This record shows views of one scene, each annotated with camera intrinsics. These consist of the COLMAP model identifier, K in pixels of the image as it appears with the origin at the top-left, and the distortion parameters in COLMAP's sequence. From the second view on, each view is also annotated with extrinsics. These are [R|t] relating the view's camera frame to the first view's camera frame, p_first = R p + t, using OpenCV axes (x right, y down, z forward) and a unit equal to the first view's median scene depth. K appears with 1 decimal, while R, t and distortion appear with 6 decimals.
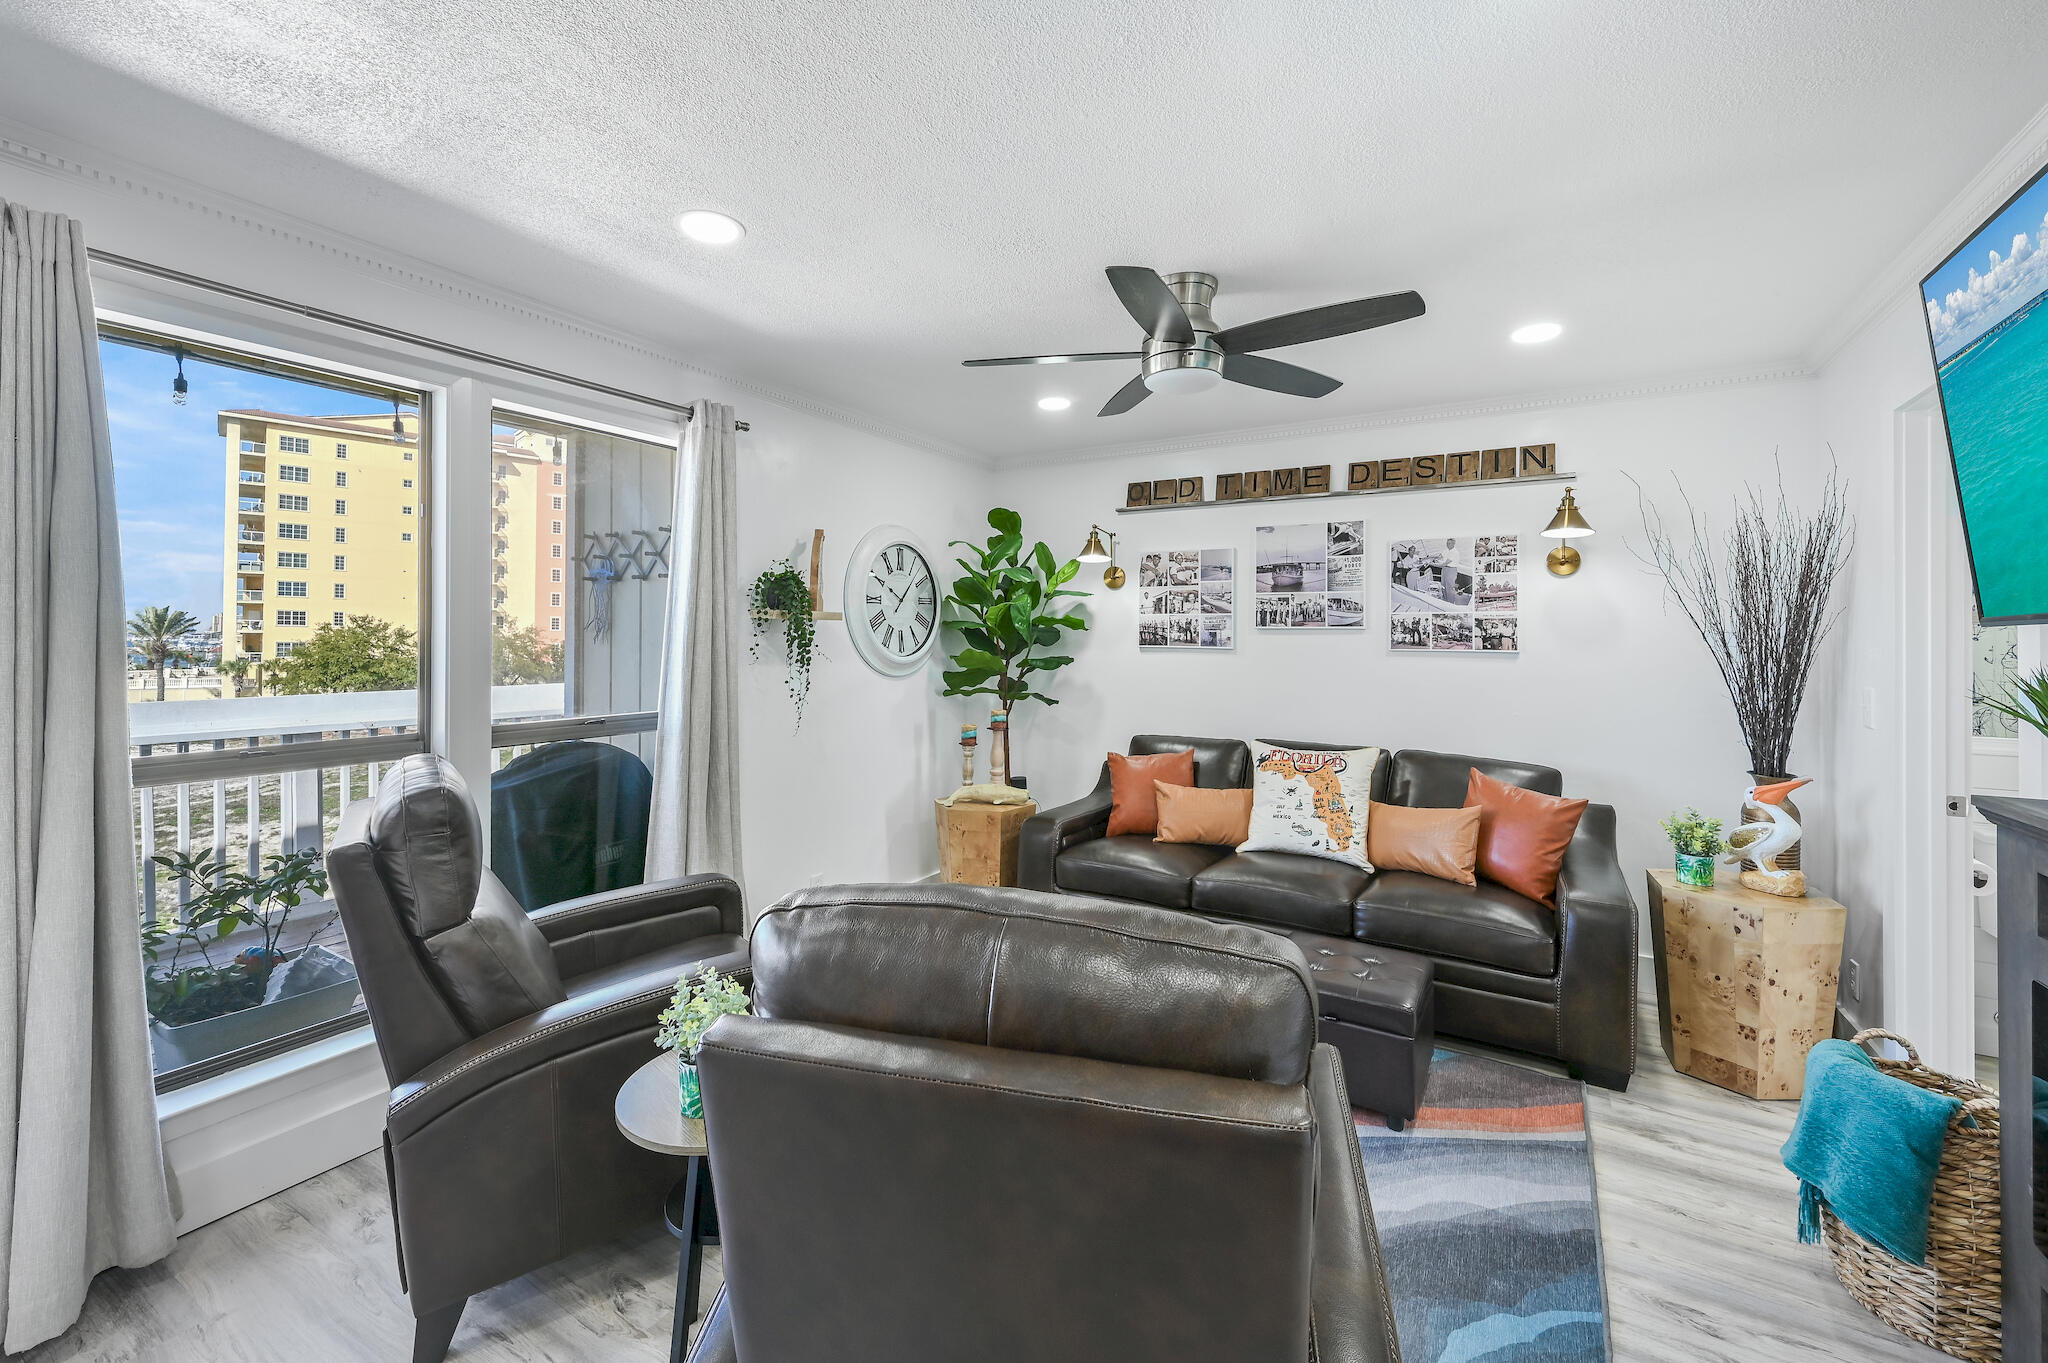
lens RADIAL K [[839.6, 0, 1005.8], [0, 839.6, 627.5], [0, 0, 1]] dist [0.002362, 0.001503]
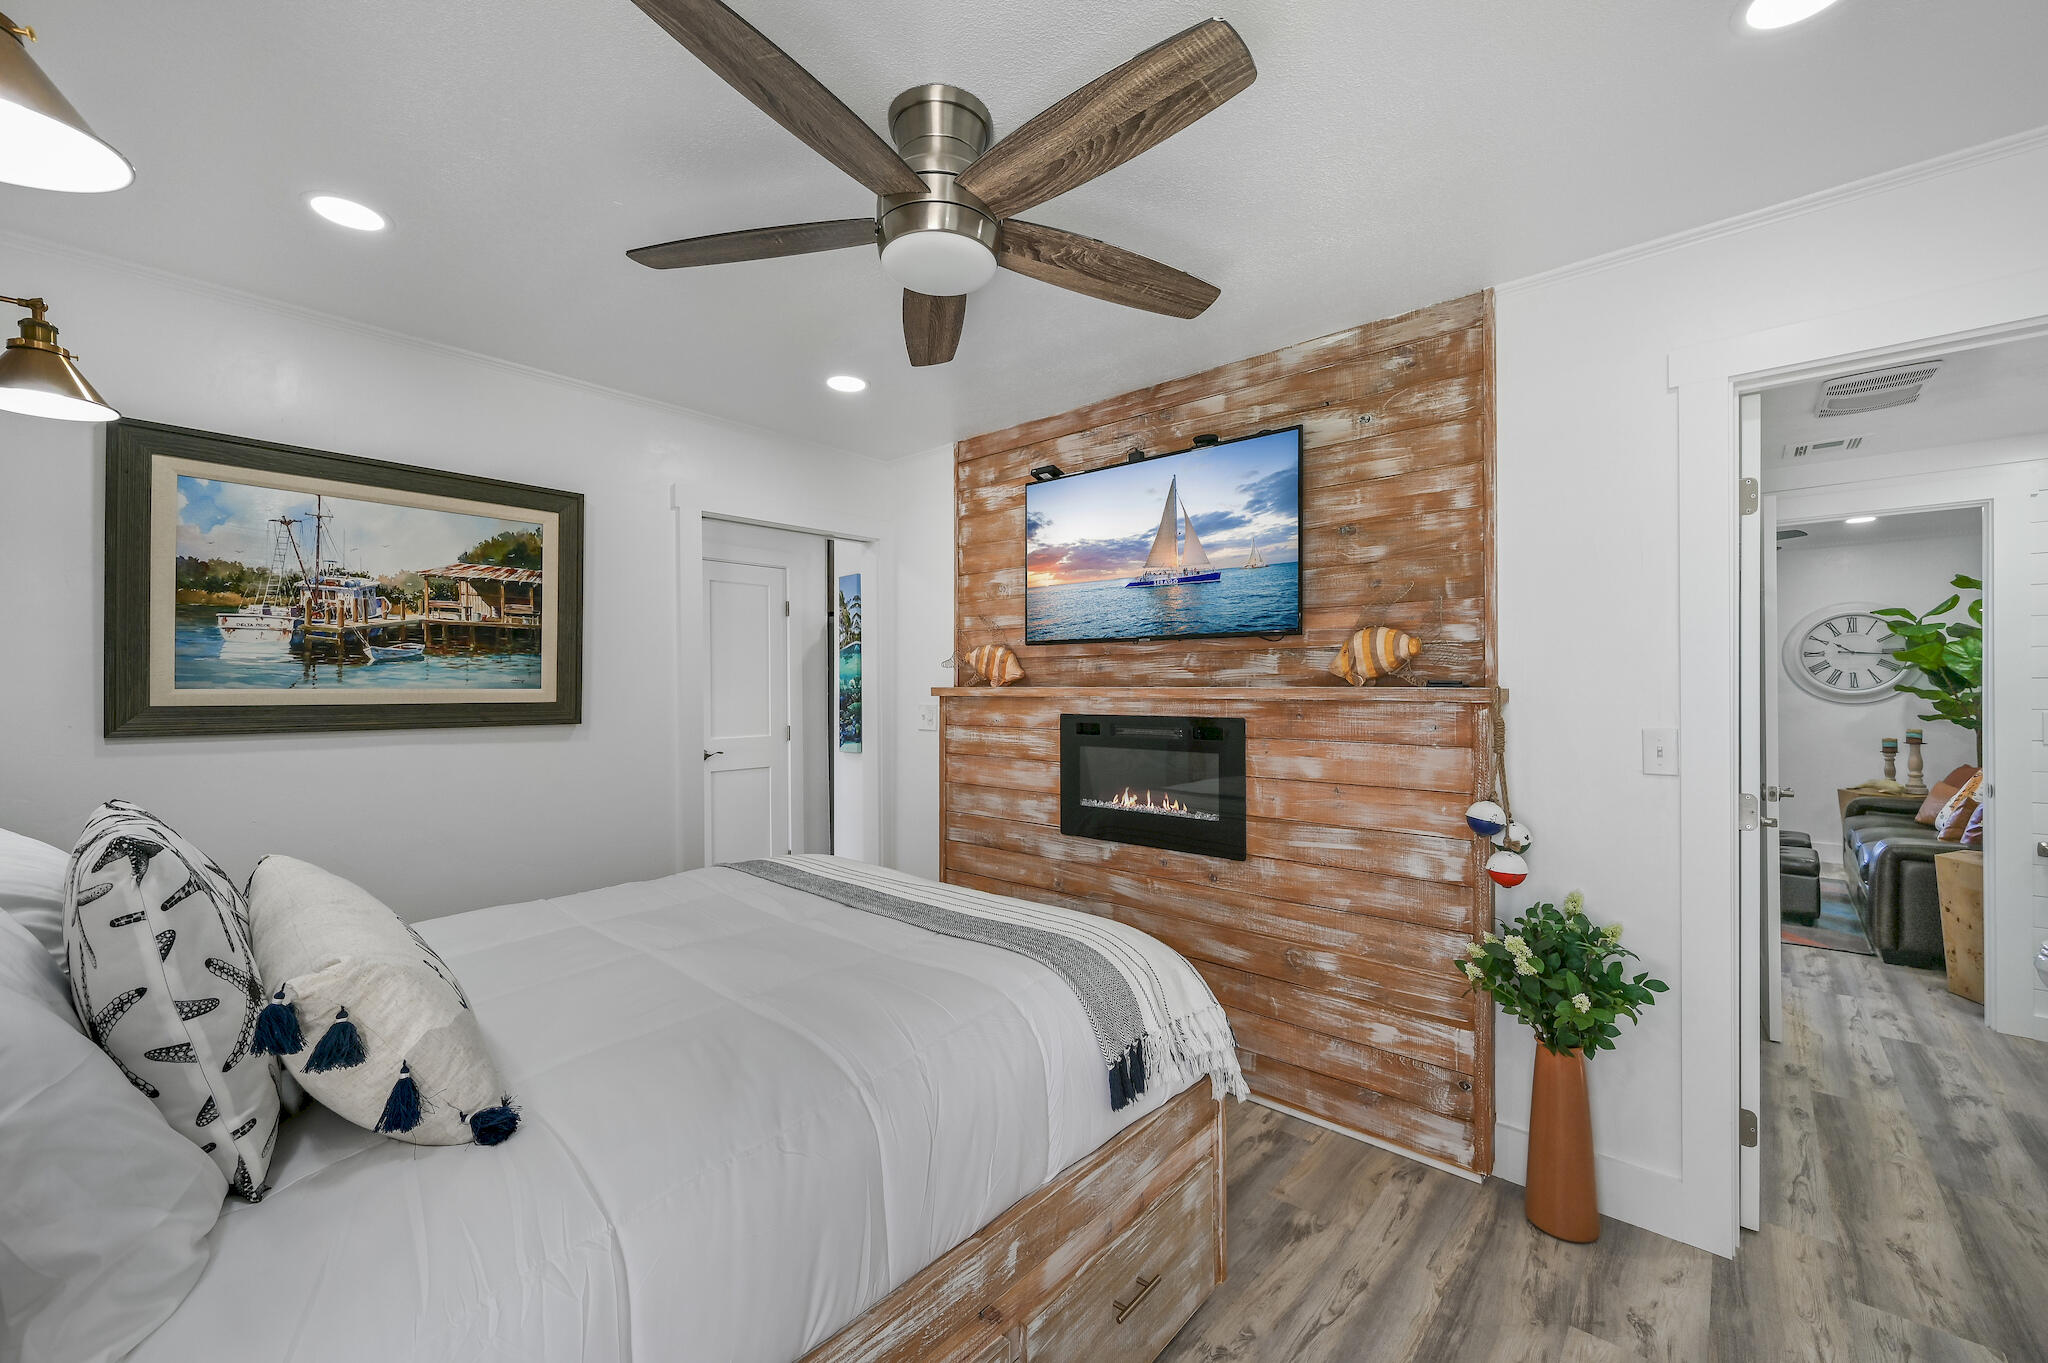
lens RADIAL K [[802.2, 0, 1018.0], [0, 802.2, 675.3], [0, 0, 1]] dist [-0.003325, 0.001251]
pose [[-0.175846, -0.012091, -0.984343, 1.723458], [0.026523, 0.999503, -0.017015, -0.007717], [0.984060, -0.029100, -0.175438, -0.236162]]
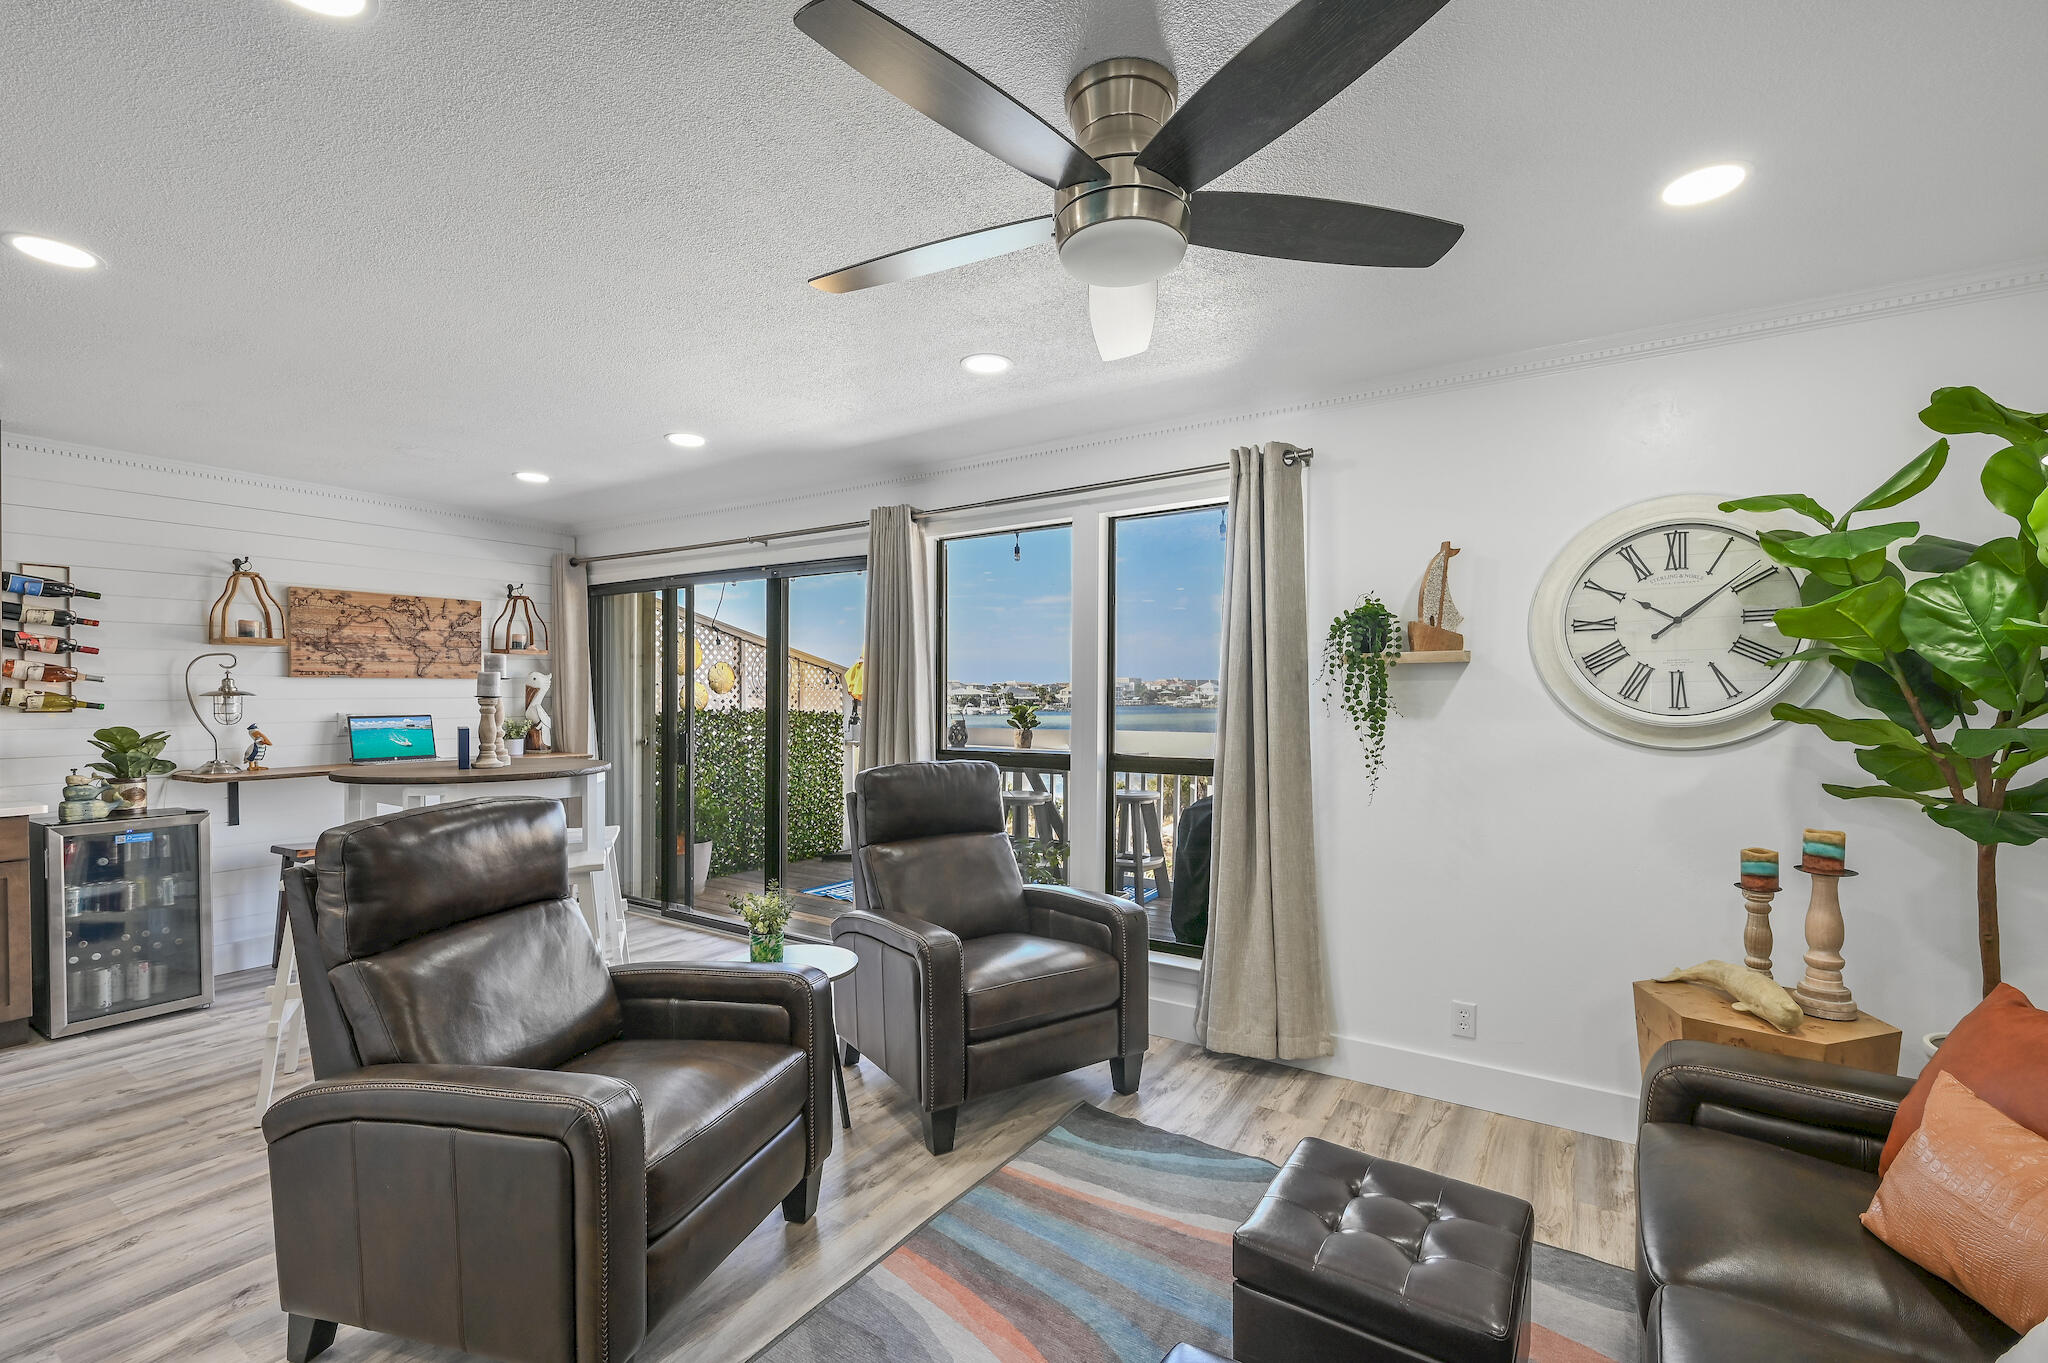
lens RADIAL K [[873.9, 0, 1016.3], [0, 873.9, 697.6], [0, 0, 1]] dist [-0.001939, -0.000834]
pose [[-0.024080, 0.000233, -0.999710, 0.557339], [0.016621, 0.999862, -0.000167, 0.016079], [0.999572, -0.016620, -0.024080, 0.619886]]
